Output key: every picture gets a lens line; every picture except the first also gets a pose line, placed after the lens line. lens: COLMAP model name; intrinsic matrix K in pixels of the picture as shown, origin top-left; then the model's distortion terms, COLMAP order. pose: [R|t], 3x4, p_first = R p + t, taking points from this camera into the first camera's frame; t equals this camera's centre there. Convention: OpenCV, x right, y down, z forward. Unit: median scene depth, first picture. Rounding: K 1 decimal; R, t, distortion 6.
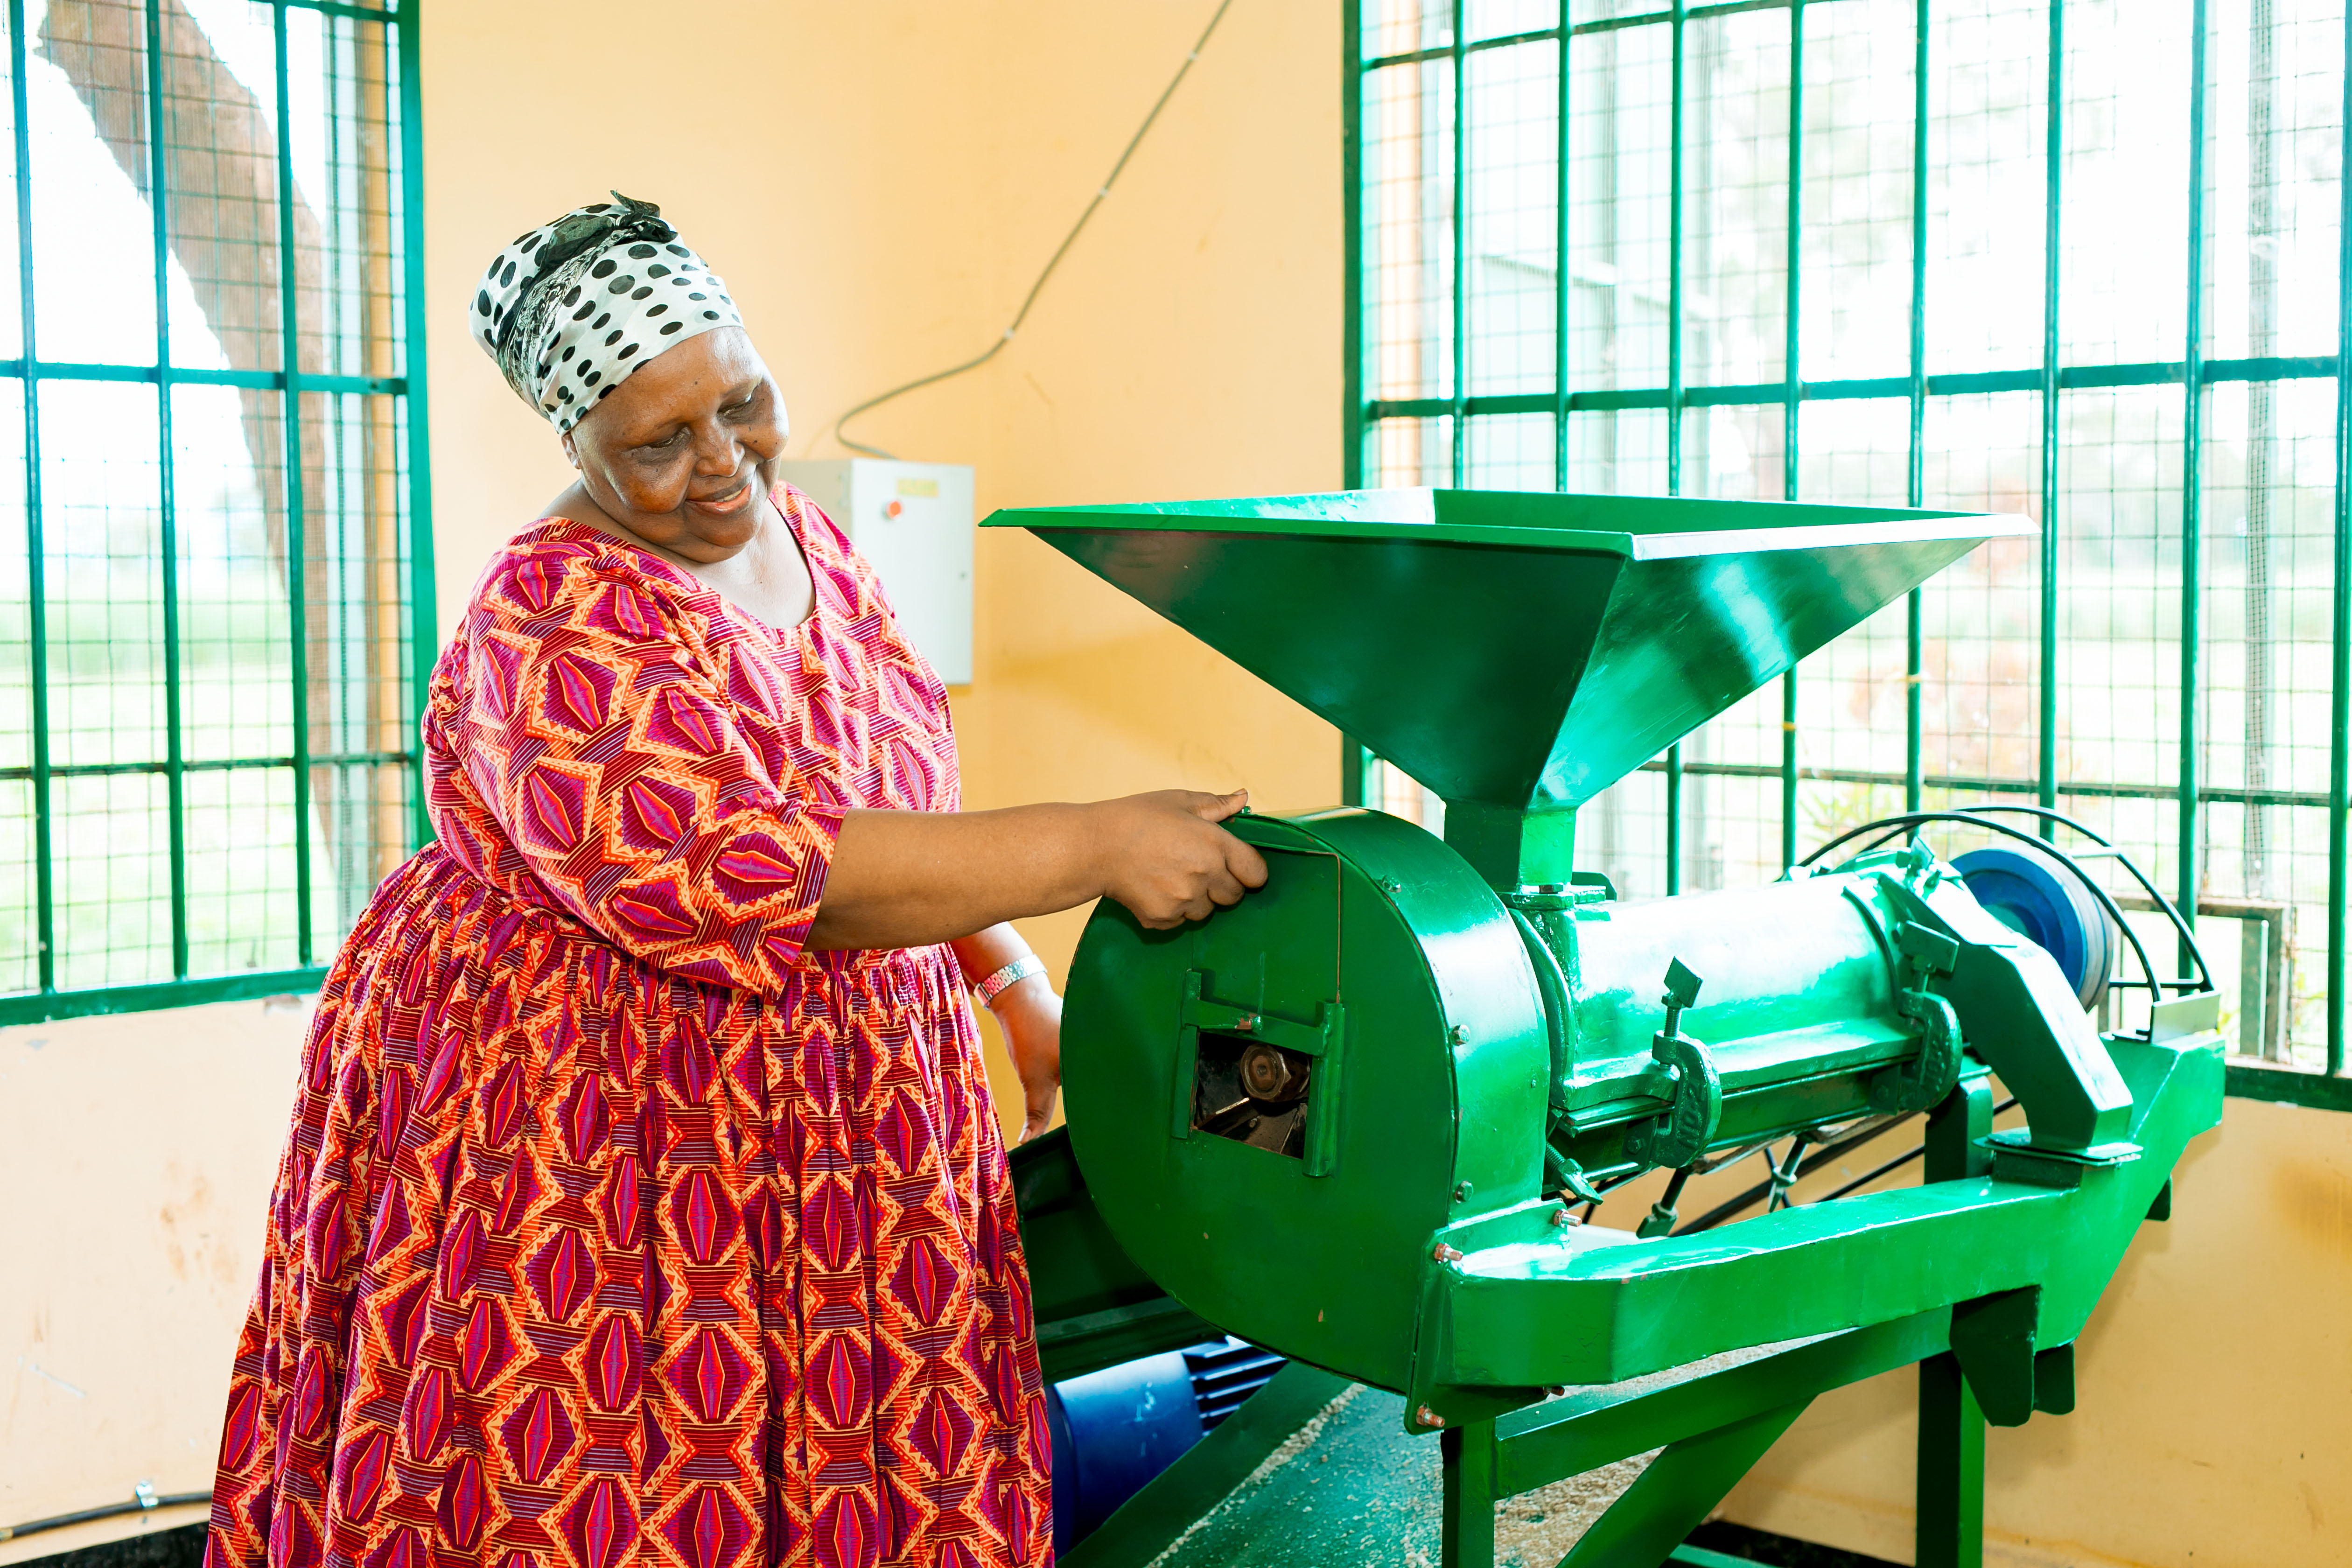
lens RADIAL K [[3186.1, 0, 1194.6], [0, 3186.1, 774.6], [0, 0, 1]] dist [0.008479, 0.000000]
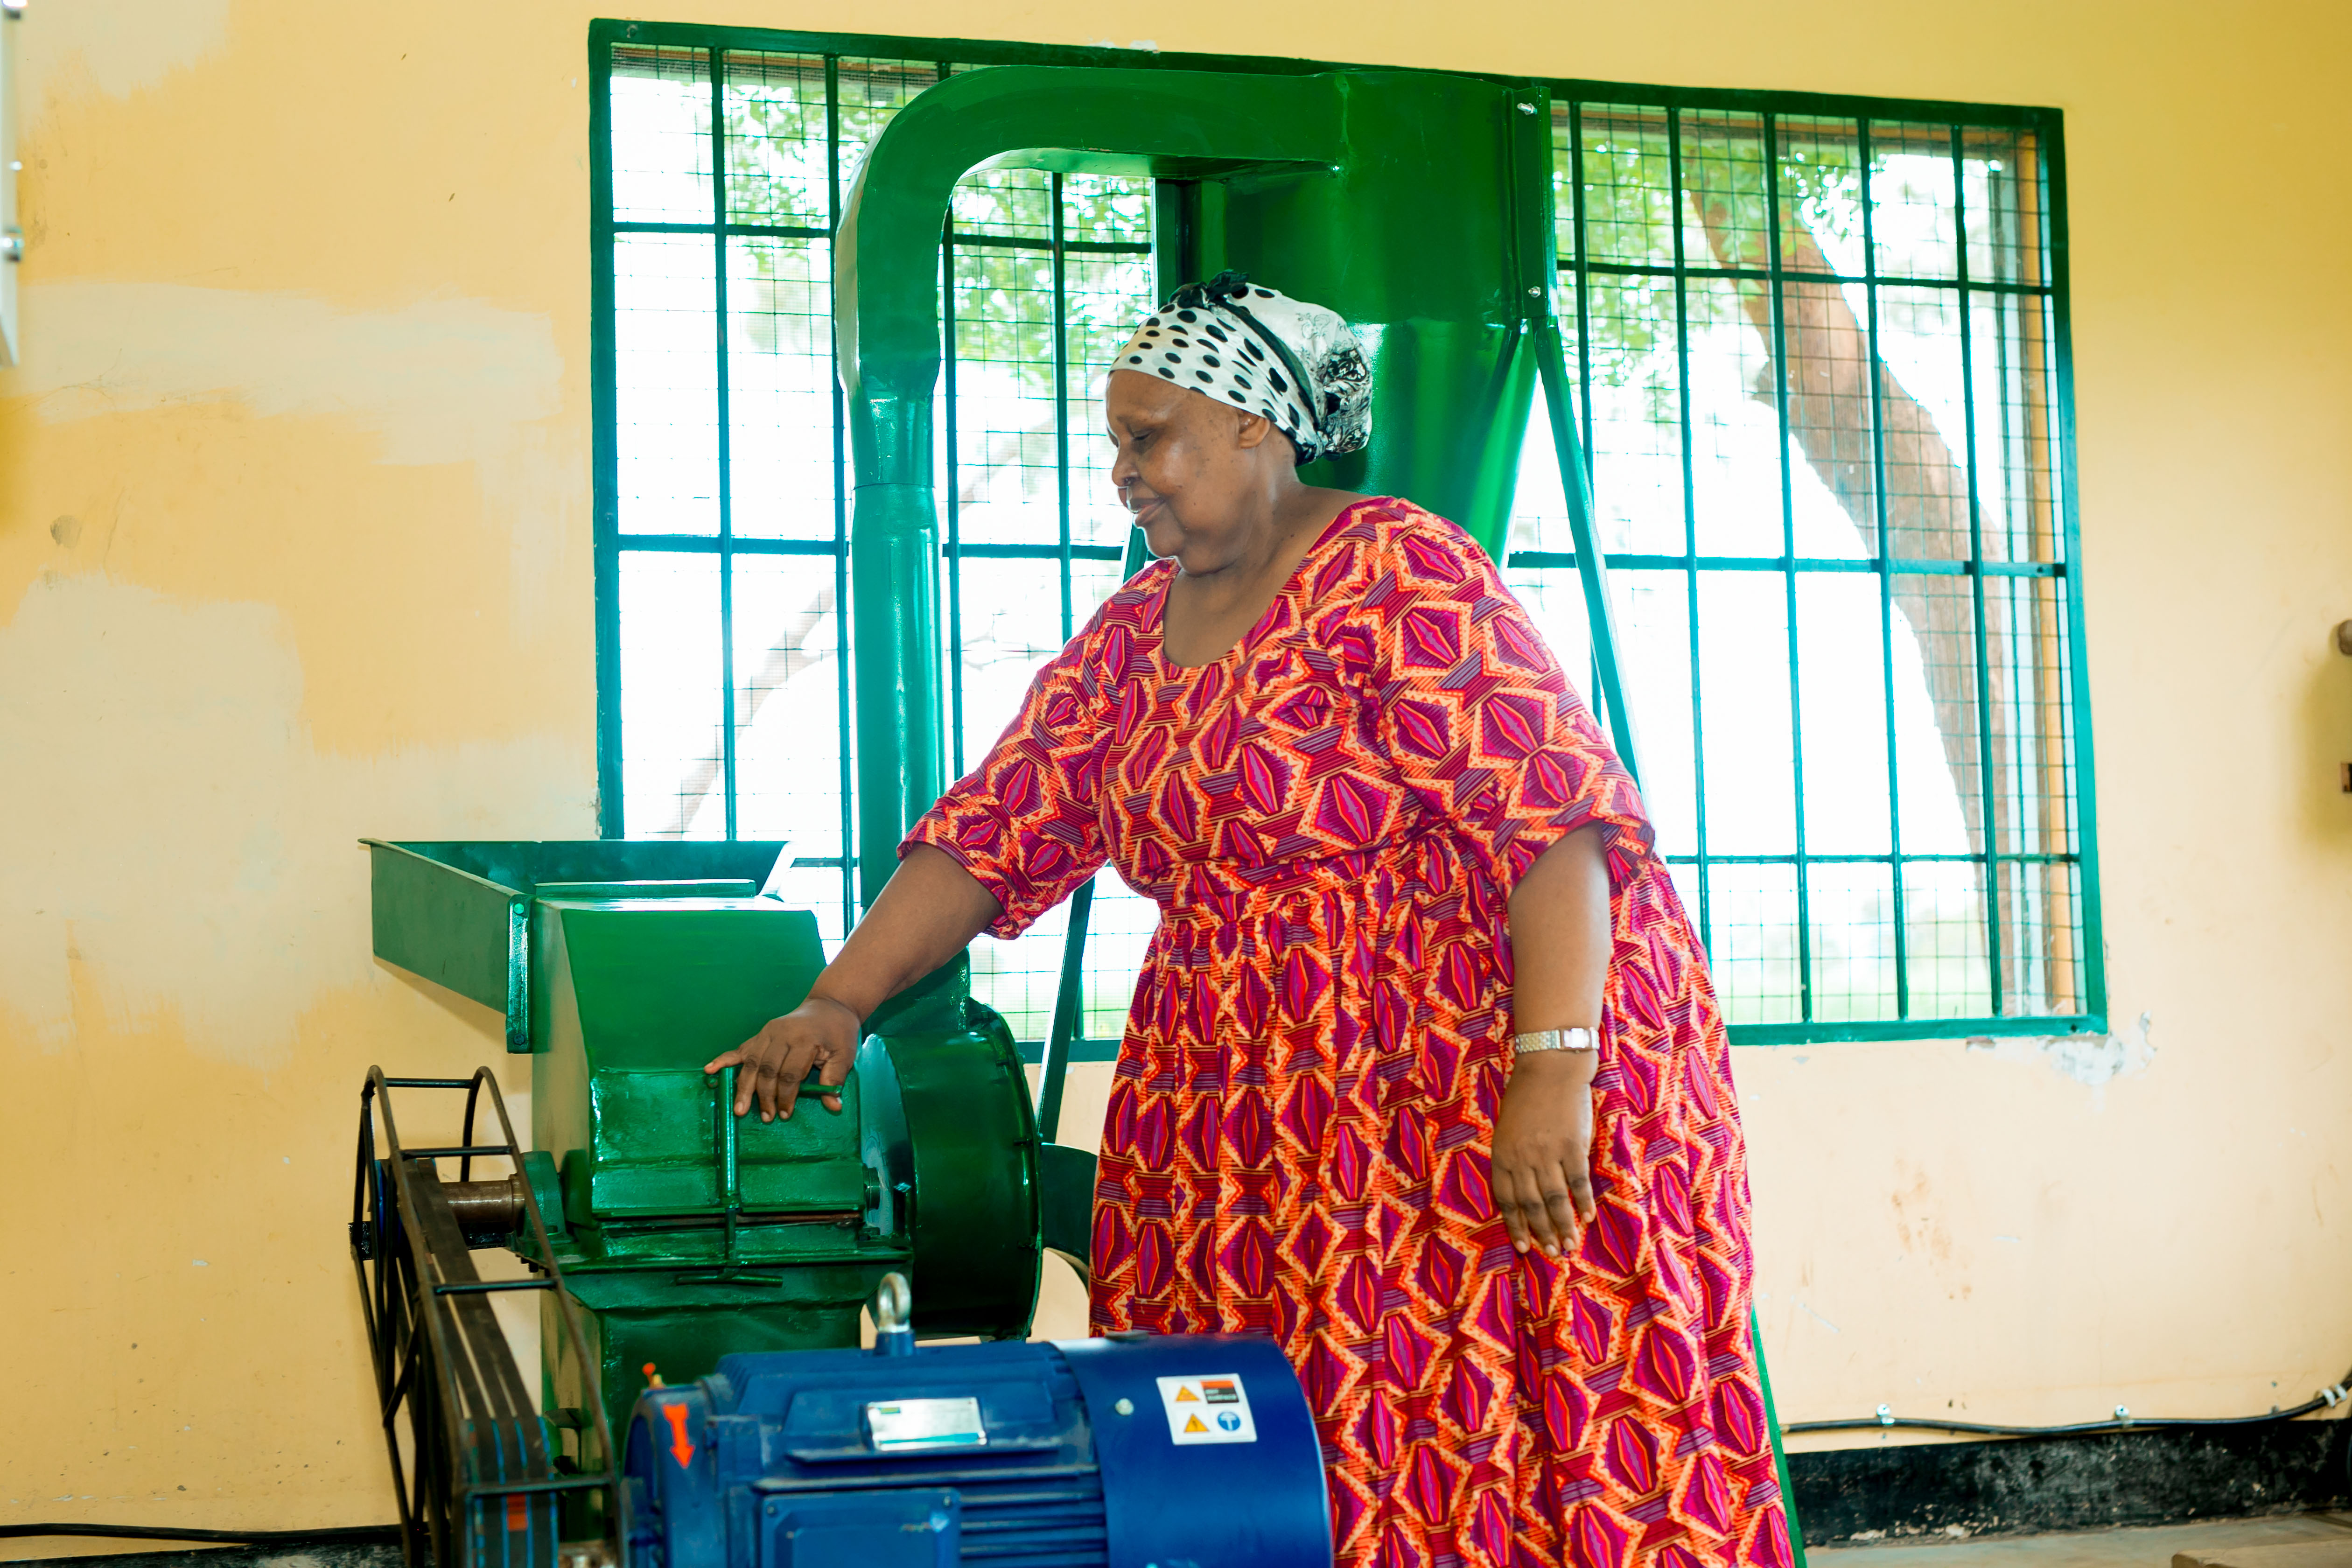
lens RADIAL K [[3186.1, 0, 1196.0], [0, 3186.1, 783.2], [0, 0, 1]] dist [0.008479, 0.000000]
pose [[0.877362, -0.049386, -0.477281, 0.063389], [-0.009010, 0.992818, -0.119294, 0.139246], [0.479744, 0.108964, 0.870616, -0.321601]]
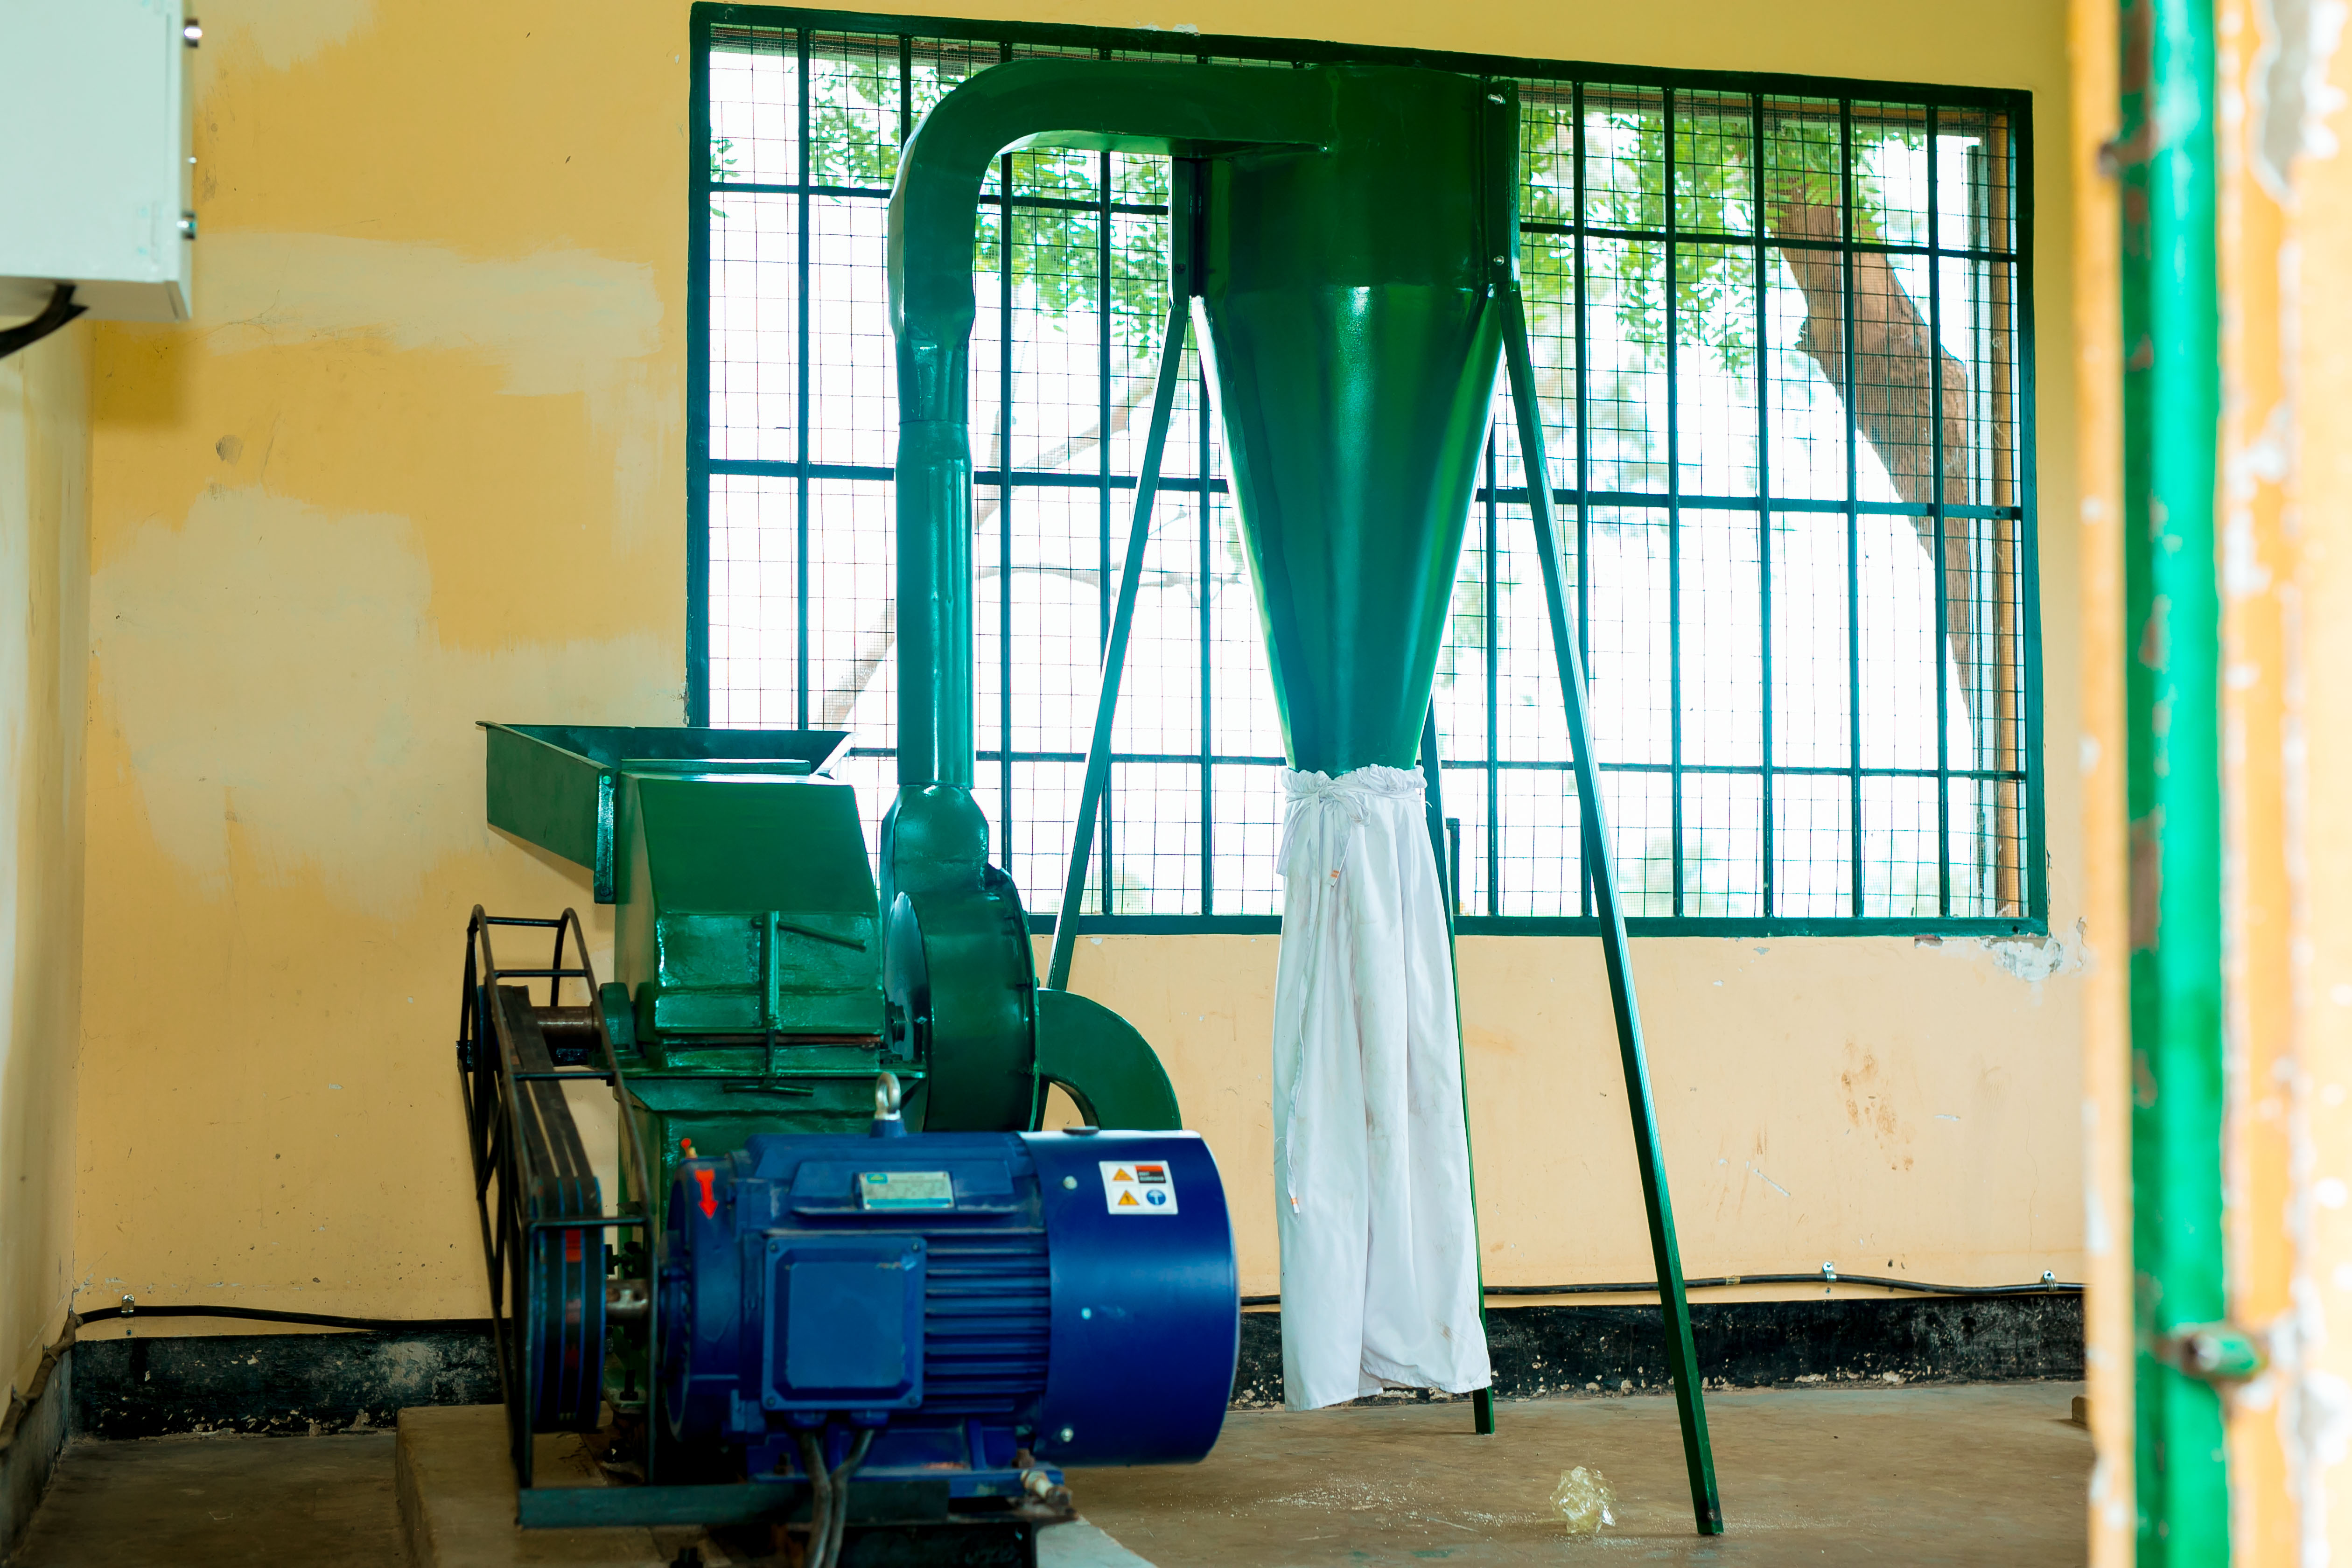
lens RADIAL K [[3186.1, 0, 1194.6], [0, 3186.1, 771.8], [0, 0, 1]] dist [0.008479, 0.000000]
pose [[0.854882, -0.022172, -0.518349, 0.195810], [-0.035130, 0.994320, -0.100468, 0.170156], [0.517632, 0.104098, 0.849247, -0.435983]]
